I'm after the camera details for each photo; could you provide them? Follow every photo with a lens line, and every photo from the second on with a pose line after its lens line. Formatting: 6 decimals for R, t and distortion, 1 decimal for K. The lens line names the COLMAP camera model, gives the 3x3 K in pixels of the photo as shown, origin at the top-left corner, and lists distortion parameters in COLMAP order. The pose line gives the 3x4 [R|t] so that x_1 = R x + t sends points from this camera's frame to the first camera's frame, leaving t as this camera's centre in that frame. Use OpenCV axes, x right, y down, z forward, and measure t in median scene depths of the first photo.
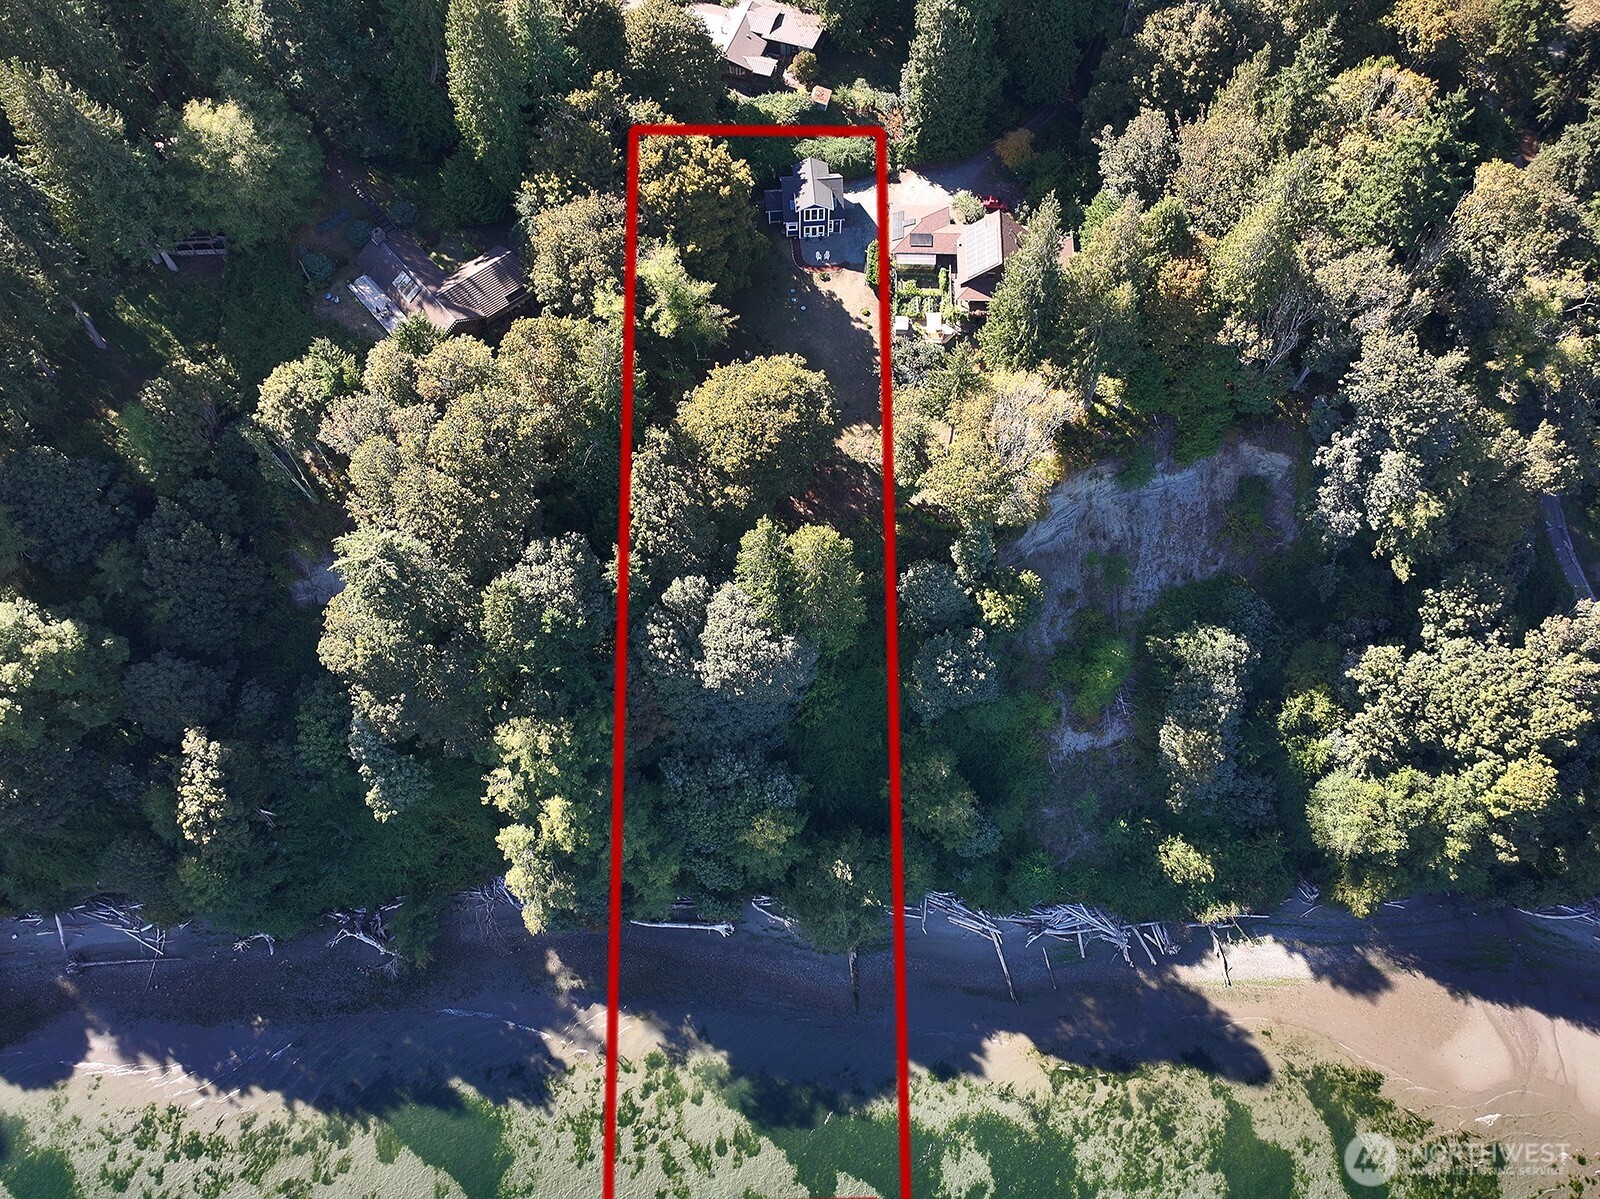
lens RADIAL K [[1126.3, 0, 800.0], [0, 1126.3, 599.5], [0, 0, 1]] dist [0.002713, 0.007275]
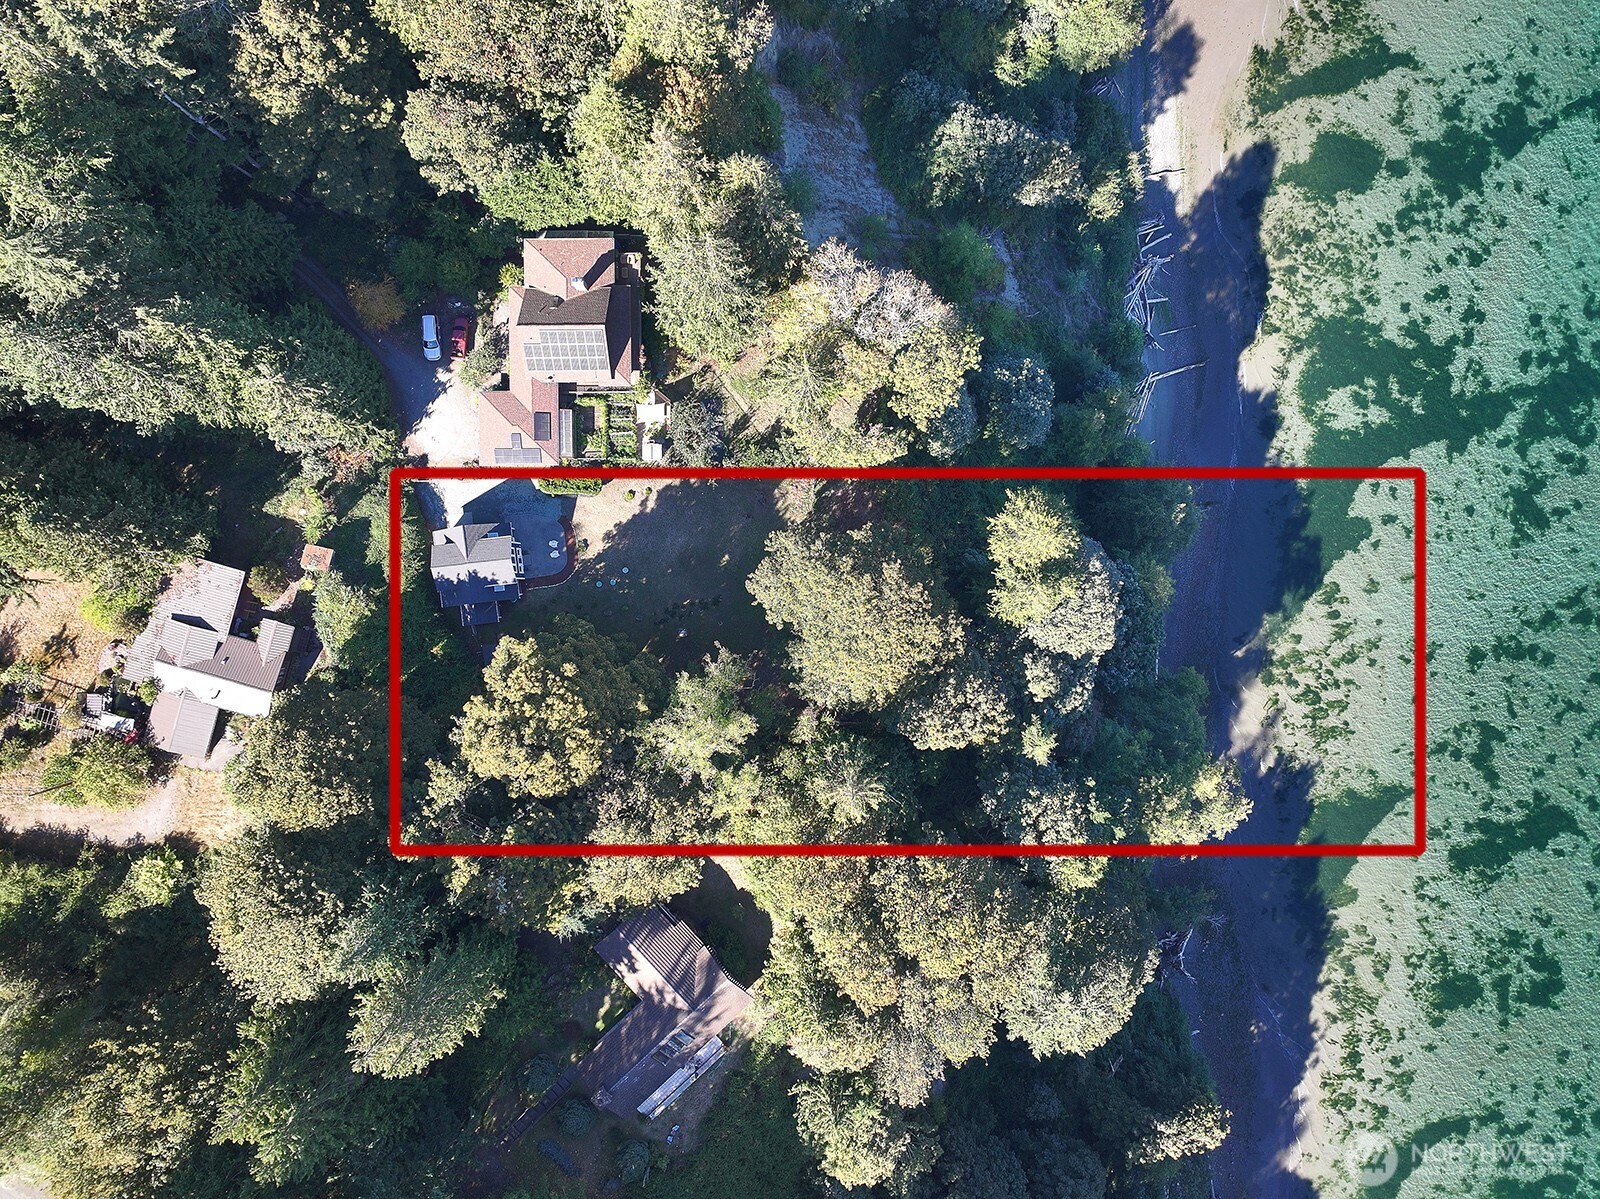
lens RADIAL K [[1026.4, 0, 799.8], [0, 1026.4, 589.8], [0, 0, 1]] dist [0.006128, 0.002413]
pose [[-0.042772, -0.999070, -0.005448, -0.013248], [0.902857, -0.040987, 0.427982, -0.477350], [-0.427807, 0.013387, 0.903771, 0.261610]]
